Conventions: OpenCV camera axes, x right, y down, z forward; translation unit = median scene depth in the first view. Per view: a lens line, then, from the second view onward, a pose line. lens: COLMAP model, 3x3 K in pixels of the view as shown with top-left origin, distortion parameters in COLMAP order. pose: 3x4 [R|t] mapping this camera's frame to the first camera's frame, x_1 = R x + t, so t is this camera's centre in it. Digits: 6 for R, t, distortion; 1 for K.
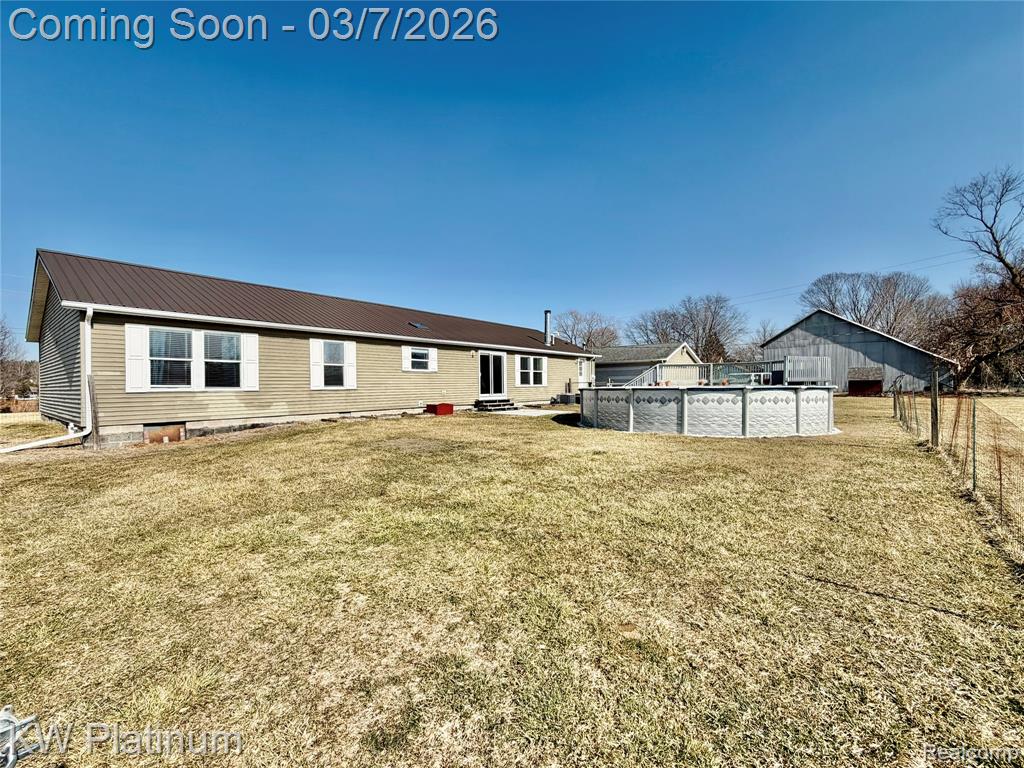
lens RADIAL K [[428.5, 0, 511.9], [0, 428.5, 387.3], [0, 0, 1]] dist [0.005076, 0.000632]
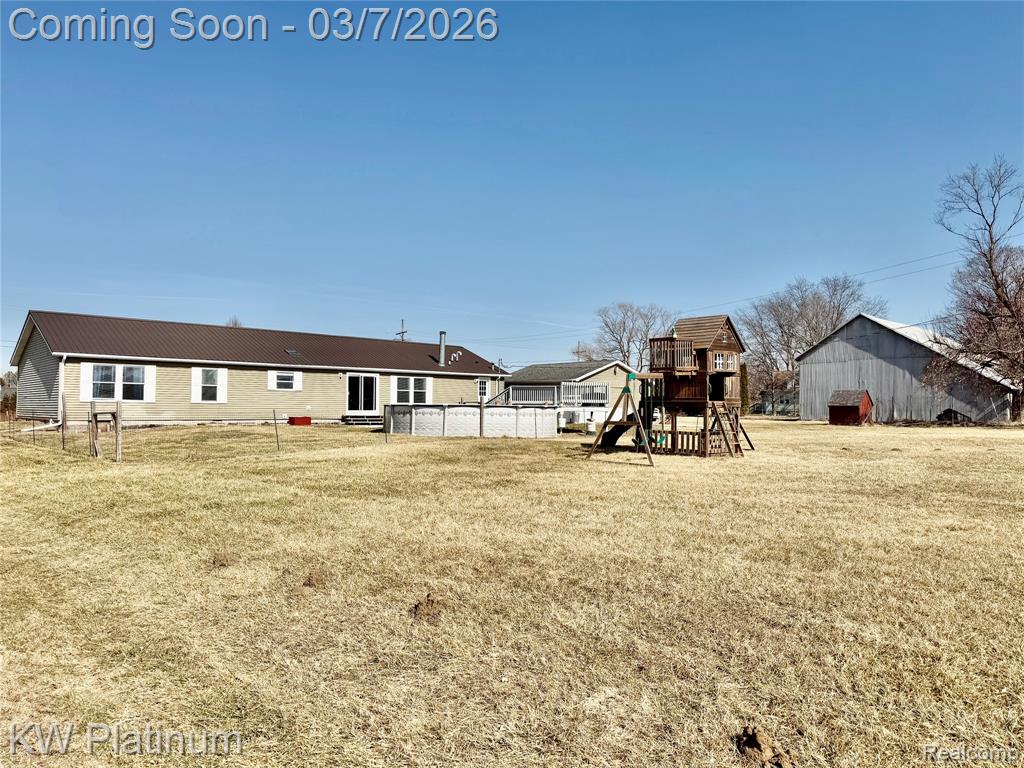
lens RADIAL K [[720.7, 0, 512.4], [0, 720.7, 388.8], [0, 0, 1]] dist [0.044382, -0.030310]
pose [[0.987553, 0.011630, -0.156855, 0.806990], [-0.017021, 0.999308, -0.033071, 0.016996], [0.156362, 0.035330, 0.987068, -1.022750]]
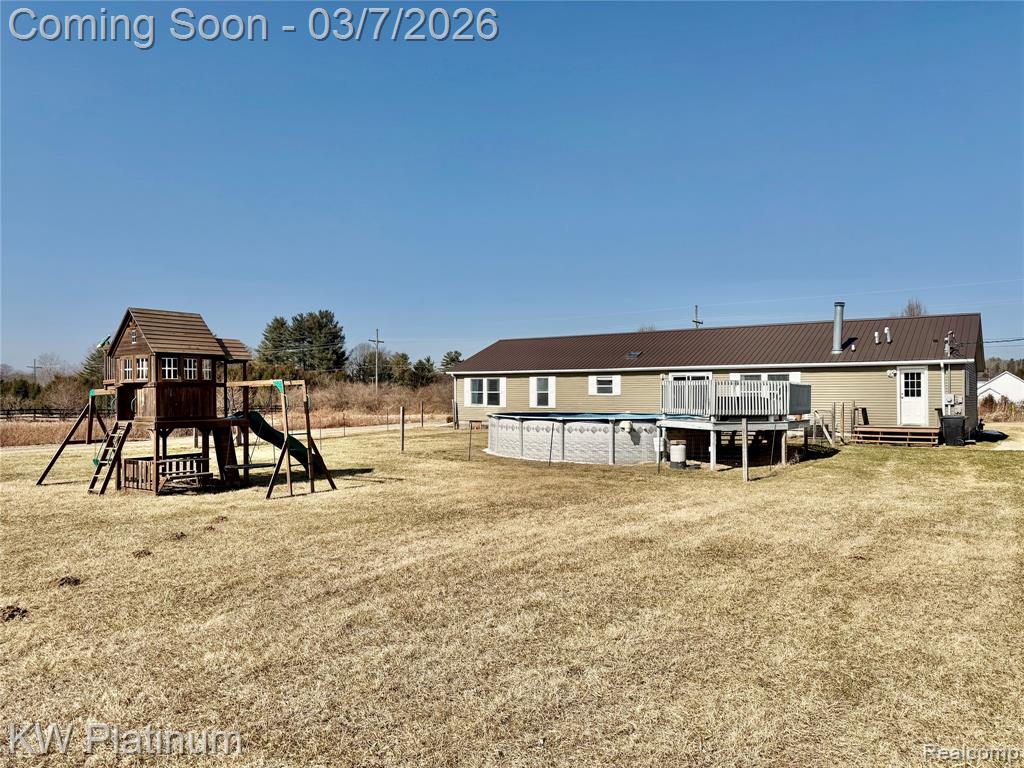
lens RADIAL K [[720.7, 0, 477.8], [0, 720.7, 392.8], [0, 0, 1]] dist [0.044382, -0.030310]
pose [[-0.015125, 0.005325, -0.999871, 1.939880], [-0.009840, 0.999937, 0.005474, -0.054435], [0.999837, 0.009922, -0.015072, 0.702585]]
